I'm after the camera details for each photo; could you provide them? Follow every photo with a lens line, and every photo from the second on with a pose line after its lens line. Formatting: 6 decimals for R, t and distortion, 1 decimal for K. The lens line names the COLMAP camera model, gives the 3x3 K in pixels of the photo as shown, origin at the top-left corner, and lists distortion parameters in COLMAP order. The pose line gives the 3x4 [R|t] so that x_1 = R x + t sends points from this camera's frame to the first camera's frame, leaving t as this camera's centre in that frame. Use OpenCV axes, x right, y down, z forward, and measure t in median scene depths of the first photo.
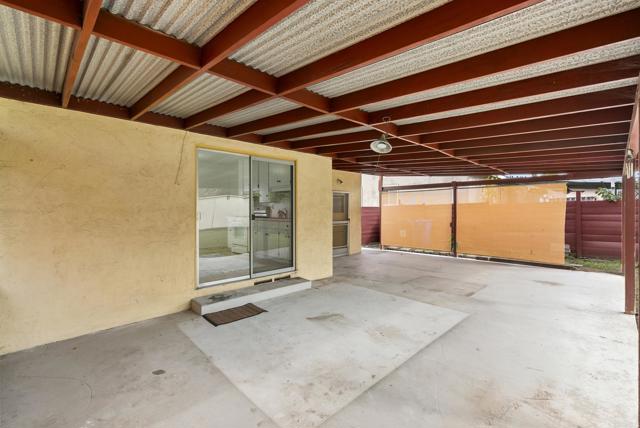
lens RADIAL K [[291.7, 0, 319.7], [0, 291.7, 210.5], [0, 0, 1]] dist [-0.002490, 0.000120]
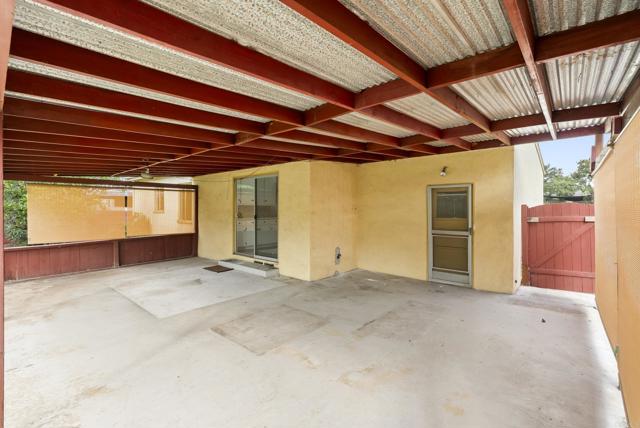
lens RADIAL K [[291.7, 0, 315.2], [0, 291.7, 212.1], [0, 0, 1]] dist [-0.002490, 0.000120]
pose [[0.061297, 0.011253, -0.998056, 1.218626], [-0.002982, 0.999934, 0.011091, -0.018462], [0.998115, 0.002297, 0.061326, 1.161919]]
